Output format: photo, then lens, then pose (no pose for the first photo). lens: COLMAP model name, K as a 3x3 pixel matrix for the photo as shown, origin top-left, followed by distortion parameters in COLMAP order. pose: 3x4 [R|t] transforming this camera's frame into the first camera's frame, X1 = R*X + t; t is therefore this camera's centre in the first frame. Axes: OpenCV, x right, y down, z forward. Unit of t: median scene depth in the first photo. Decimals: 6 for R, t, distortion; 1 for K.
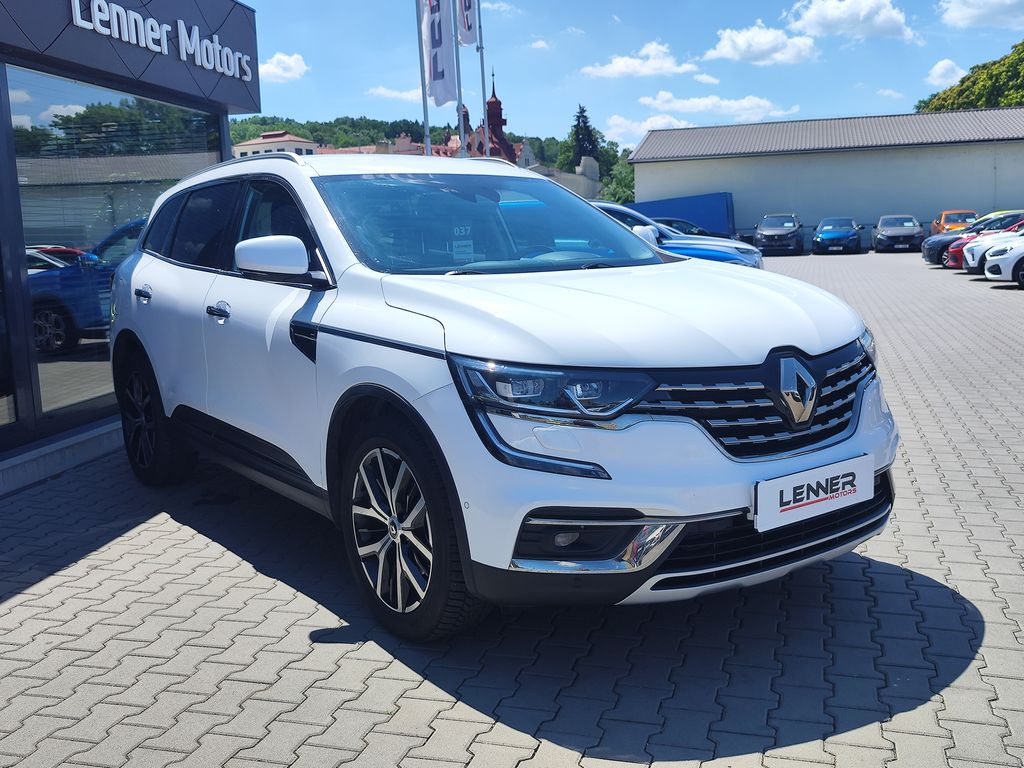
lens RADIAL K [[1041.8, 0, 558.8], [0, 1041.8, 381.2], [0, 0, 1]] dist [0.012204, 0.002833]
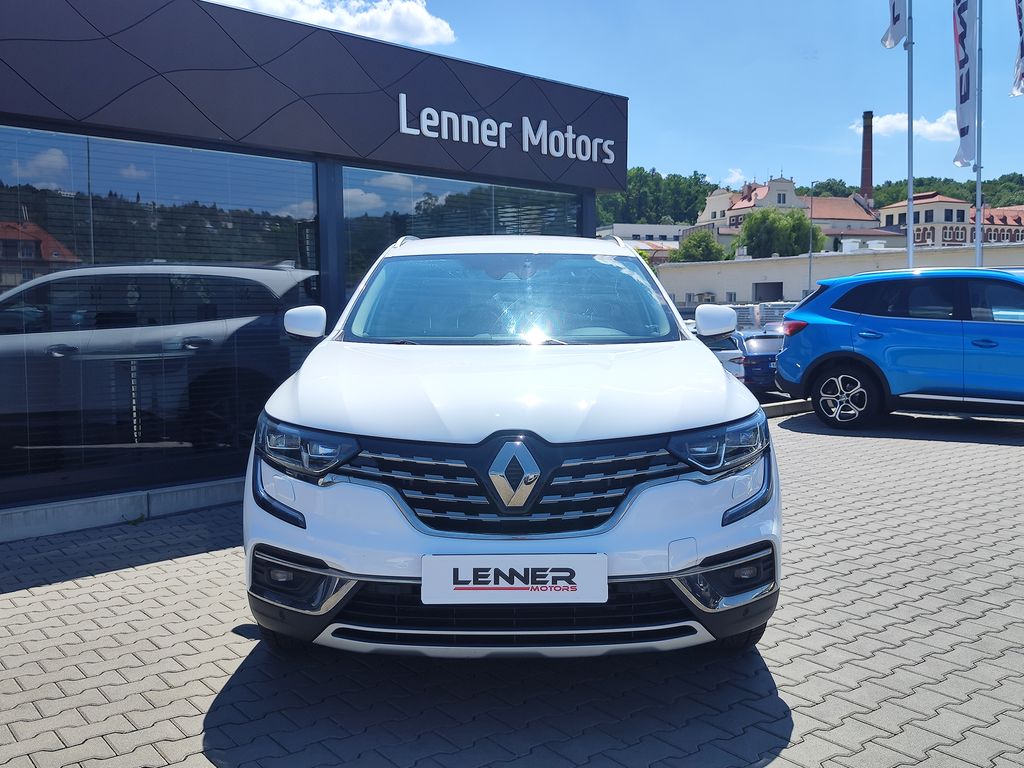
lens RADIAL K [[1029.7, 0, 511.6], [0, 1029.7, 416.4], [0, 0, 1]] dist [0.127602, -0.579179]
pose [[0.797155, 0.089164, -0.597154, 0.798798], [-0.105037, 0.994434, 0.008268, -0.053744], [0.594568, 0.056132, 0.802084, 0.203674]]
